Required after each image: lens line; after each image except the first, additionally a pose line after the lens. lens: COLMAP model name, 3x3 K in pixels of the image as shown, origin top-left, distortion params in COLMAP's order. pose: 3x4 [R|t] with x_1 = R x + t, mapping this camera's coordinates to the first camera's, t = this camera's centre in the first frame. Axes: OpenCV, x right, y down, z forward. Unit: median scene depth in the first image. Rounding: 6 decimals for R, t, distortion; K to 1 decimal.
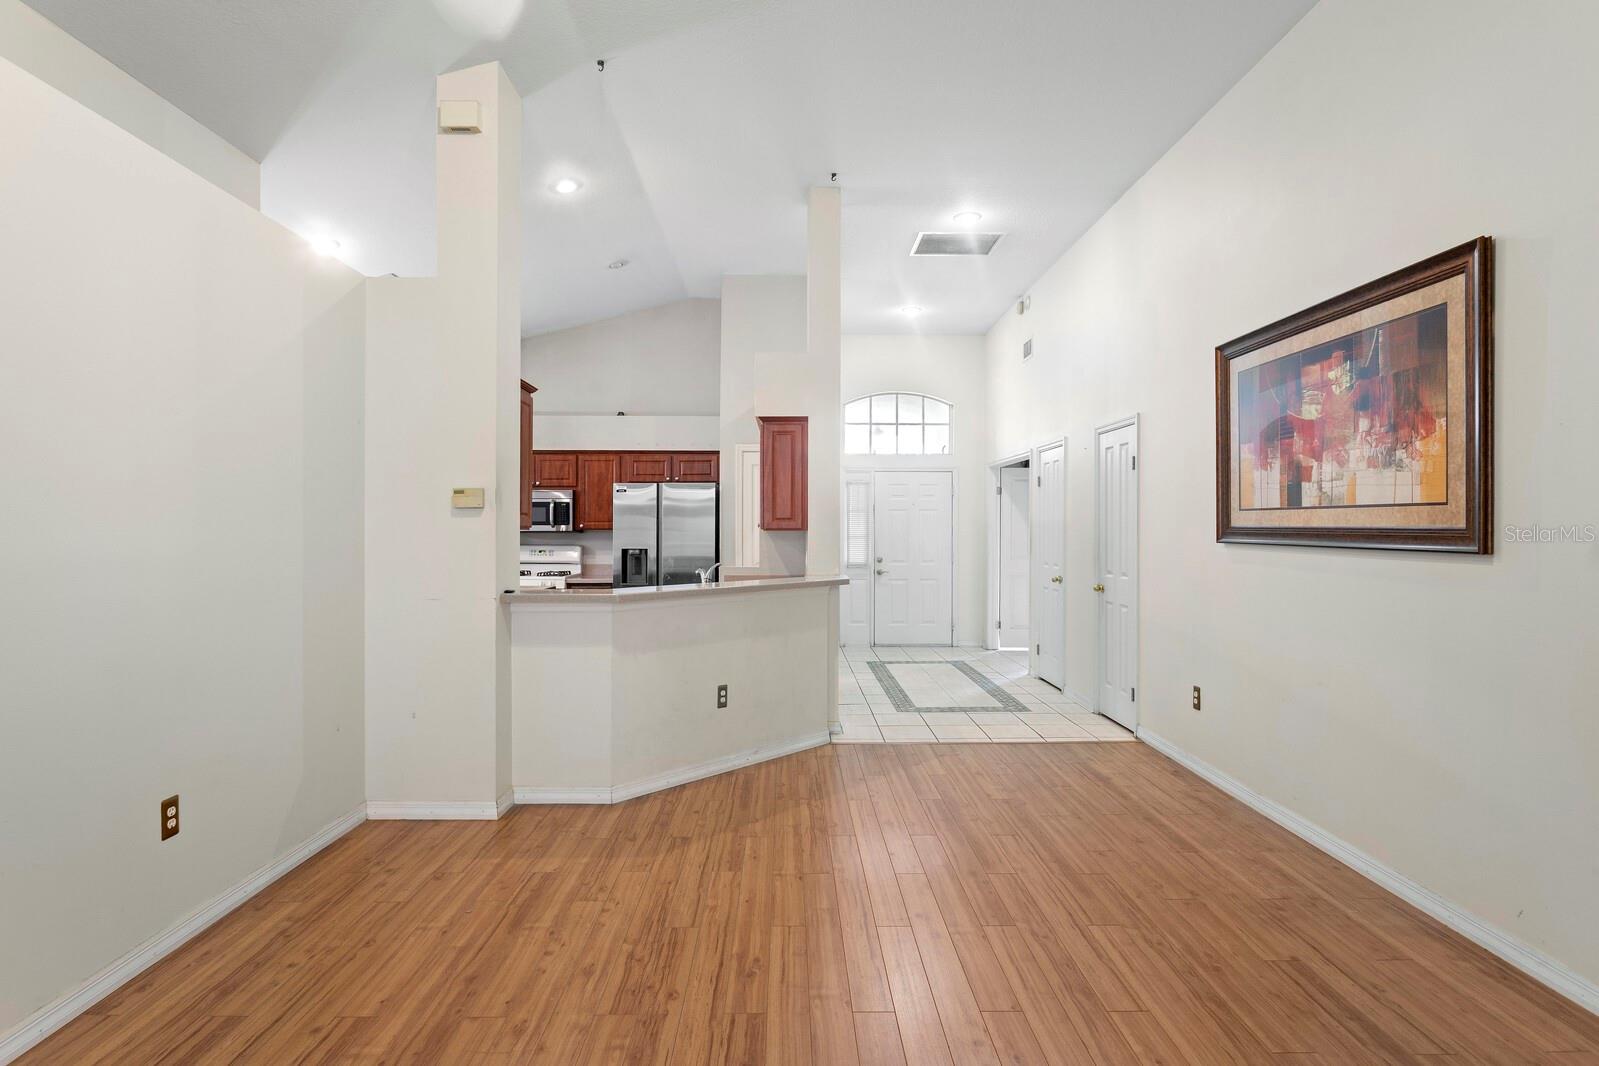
lens RADIAL K [[795.9, 0, 796.2], [0, 795.9, 532.0], [0, 0, 1]] dist [-0.000096, 0.000270]
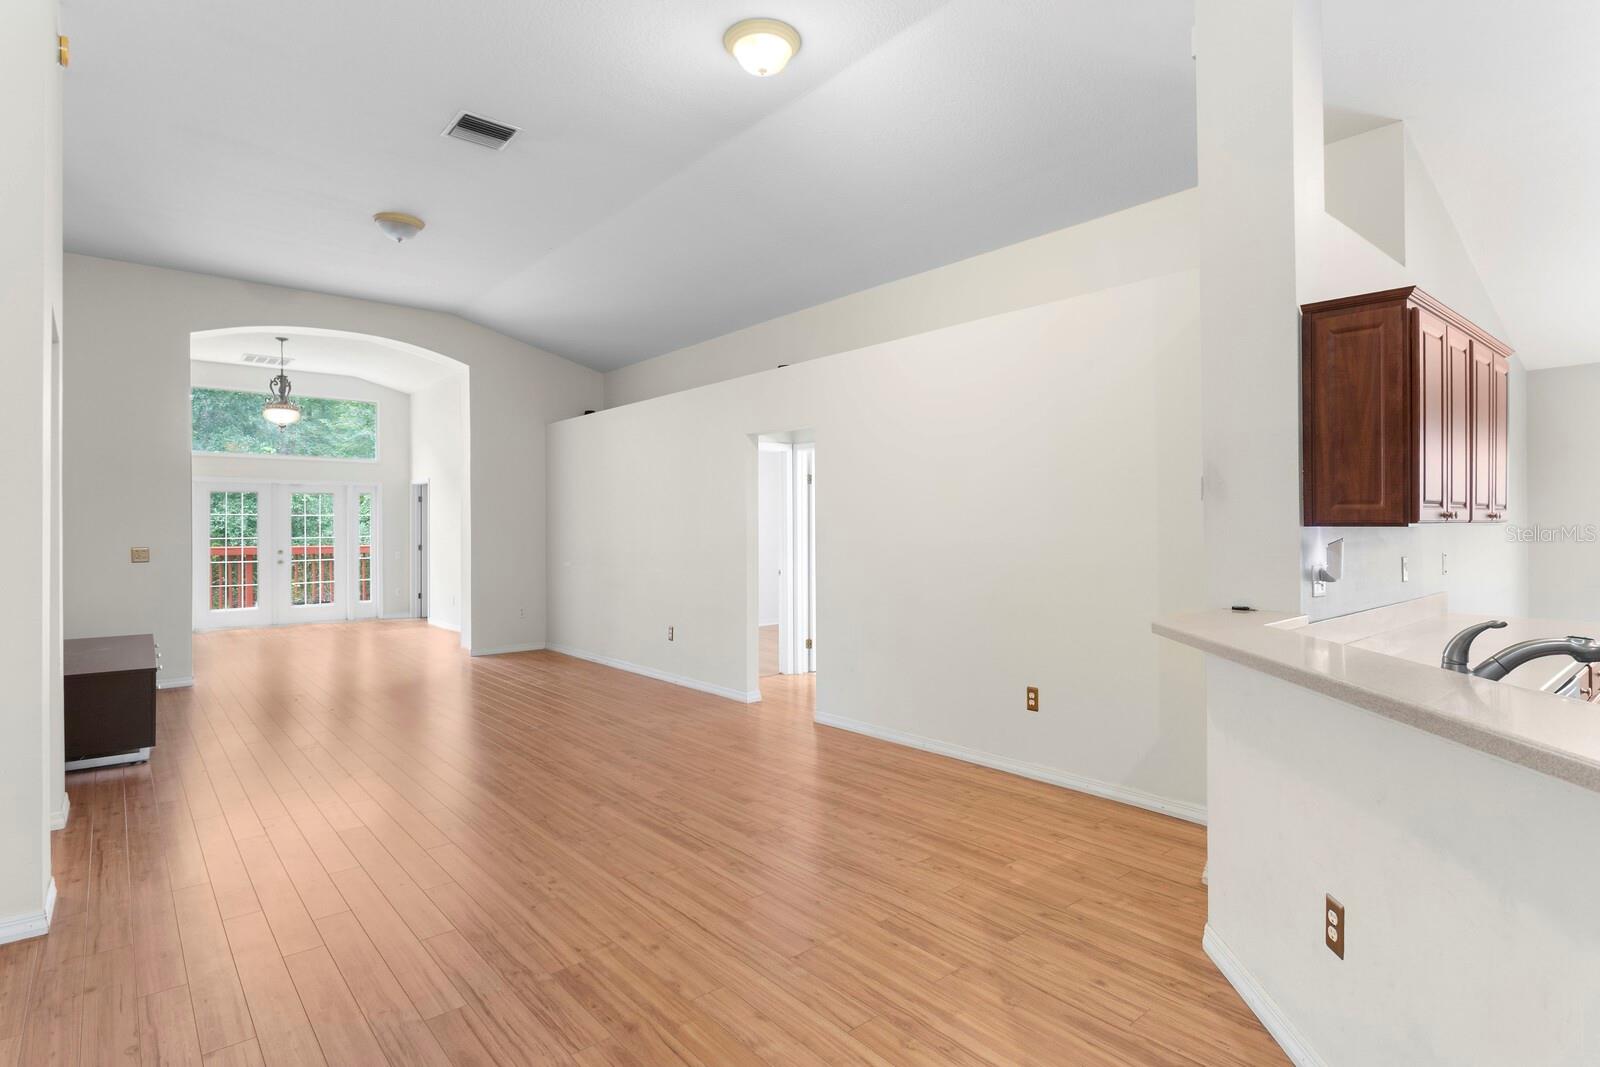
lens RADIAL K [[796.3, 0, 794.9], [0, 796.3, 527.2], [0, 0, 1]] dist [-0.000096, 0.000270]
pose [[-0.765626, 0.001717, -0.643284, 0.584424], [0.002390, 0.999997, -0.000175, -0.003400], [0.643282, -0.001672, -0.765628, 1.701670]]
